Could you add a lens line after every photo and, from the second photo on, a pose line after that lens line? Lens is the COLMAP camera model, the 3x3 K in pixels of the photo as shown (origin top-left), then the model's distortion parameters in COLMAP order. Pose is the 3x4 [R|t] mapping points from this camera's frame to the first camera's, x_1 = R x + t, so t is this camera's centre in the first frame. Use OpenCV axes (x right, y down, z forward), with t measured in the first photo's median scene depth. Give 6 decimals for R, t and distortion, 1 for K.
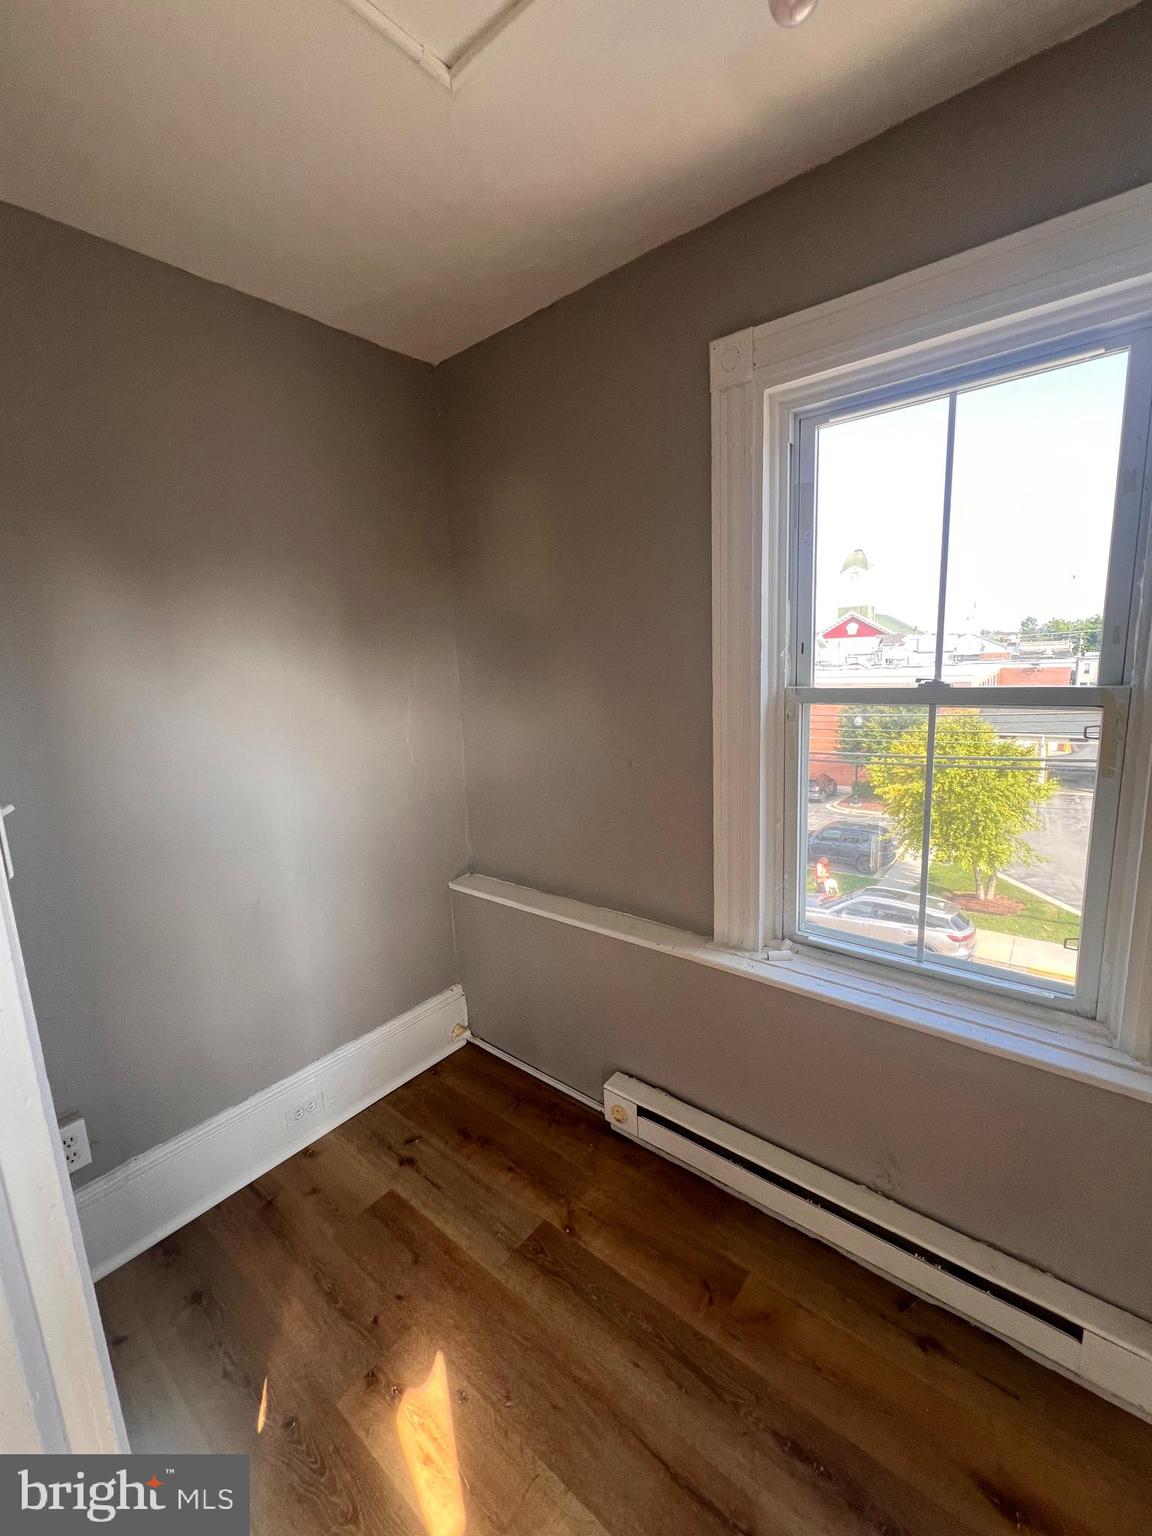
lens RADIAL K [[625.0, 0, 573.2], [0, 625.0, 762.1], [0, 0, 1]] dist [-0.000489, -0.000021]
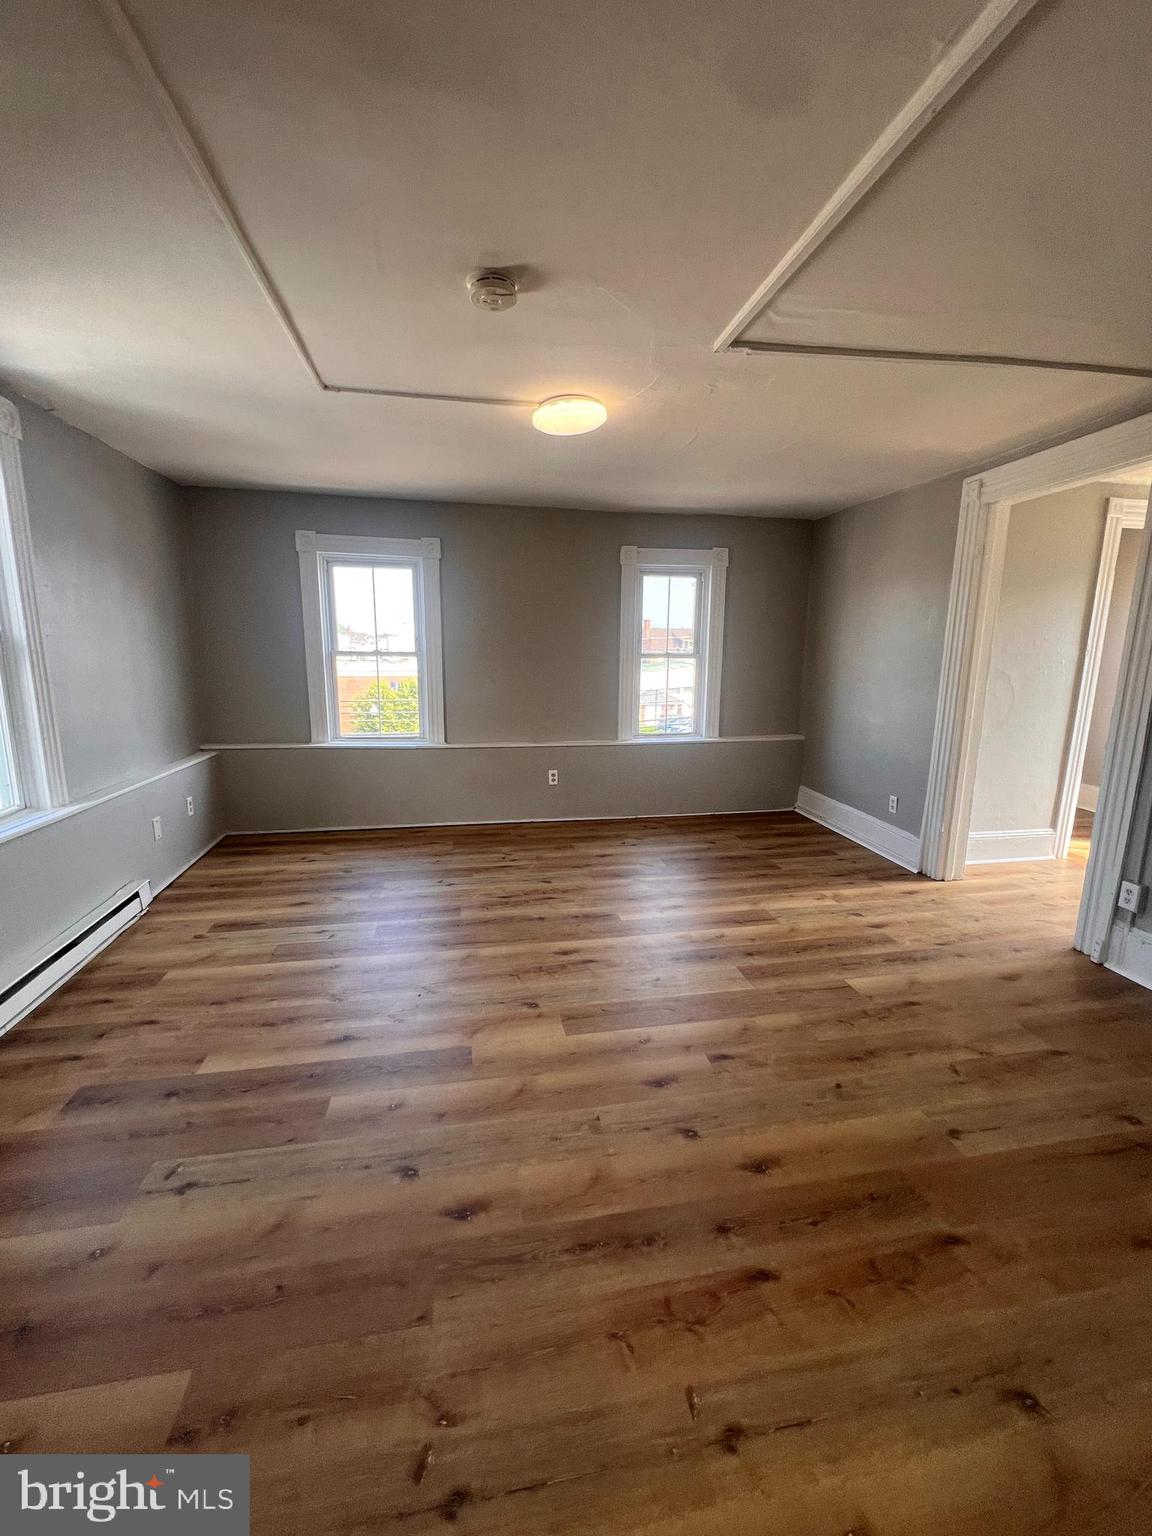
lens RADIAL K [[625.0, 0, 578.9], [0, 625.0, 761.6], [0, 0, 1]] dist [-0.000489, -0.000021]
pose [[0.647201, -0.089039, 0.757101, -1.235338], [0.094263, 0.994881, 0.036423, 0.424278], [-0.756469, 0.047794, 0.652281, -1.863092]]
